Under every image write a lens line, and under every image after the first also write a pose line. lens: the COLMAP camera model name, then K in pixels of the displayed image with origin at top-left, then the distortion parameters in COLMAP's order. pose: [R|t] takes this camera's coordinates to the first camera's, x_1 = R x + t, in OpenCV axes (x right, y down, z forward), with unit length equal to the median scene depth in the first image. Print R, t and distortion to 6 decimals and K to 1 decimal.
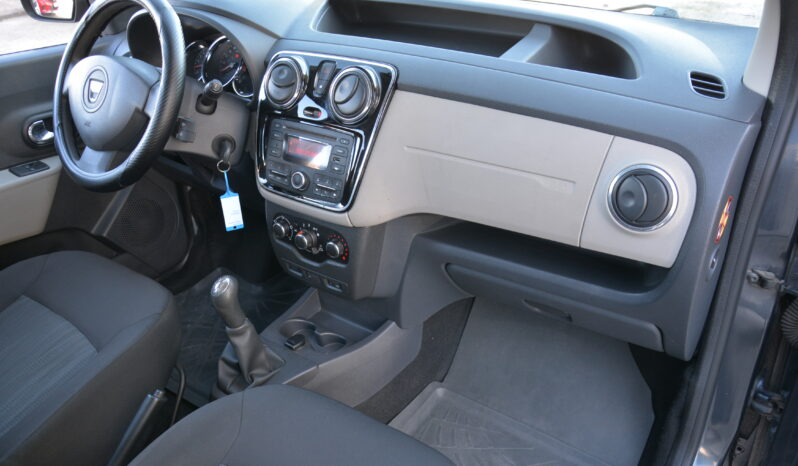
lens RADIAL K [[608.2, 0, 401.5], [0, 608.2, 247.1], [0, 0, 1]] dist [-0.045019, -0.003297]
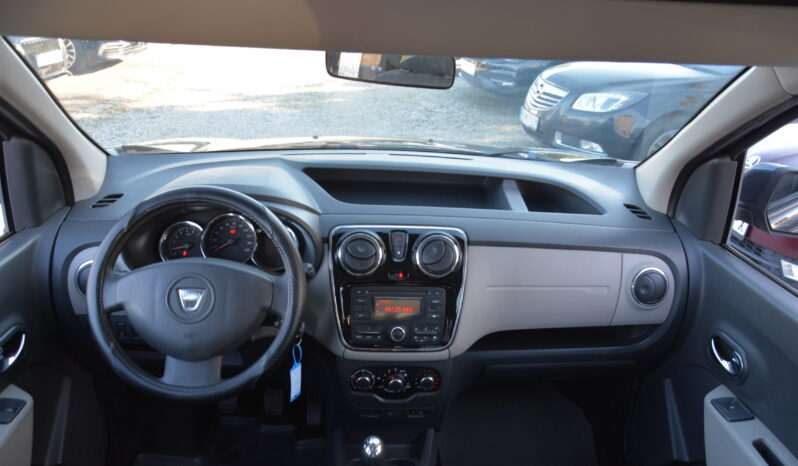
lens RADIAL K [[608.2, 0, 401.5], [0, 608.2, 247.1], [0, 0, 1]] dist [-0.045019, -0.003297]
pose [[0.781238, -0.182718, 0.596893, -0.822414], [0.254513, 0.966349, -0.037304, -0.224149], [-0.569991, 0.181060, 0.801454, 0.033040]]
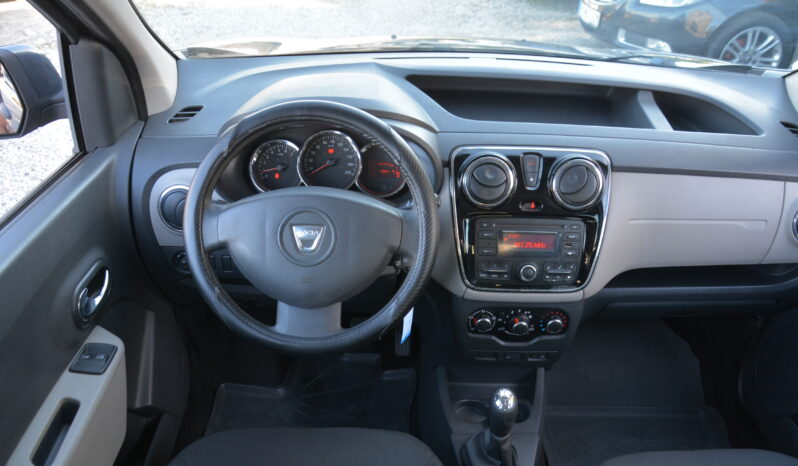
lens RADIAL K [[608.2, 0, 401.5], [0, 608.2, 247.1], [0, 0, 1]] dist [-0.045019, -0.003297]
pose [[0.808303, -0.264936, 0.525790, -0.857493], [0.246439, 0.963286, 0.106528, -0.310076], [-0.534709, 0.043468, 0.843917, 0.252535]]
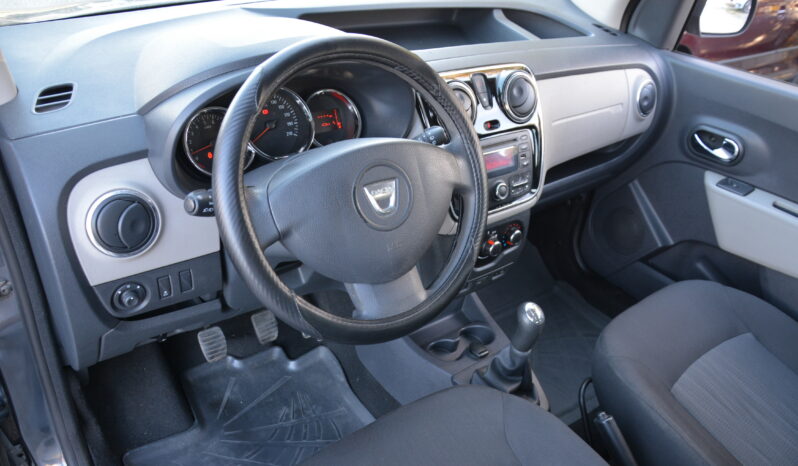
lens RADIAL K [[608.2, 0, 401.5], [0, 608.2, 247.1], [0, 0, 1]] dist [-0.045019, -0.003297]
pose [[0.295823, -0.466818, 0.833409, -1.121437], [0.396134, 0.853853, 0.337659, -0.443112], [-0.869233, 0.230254, 0.437512, 0.712144]]
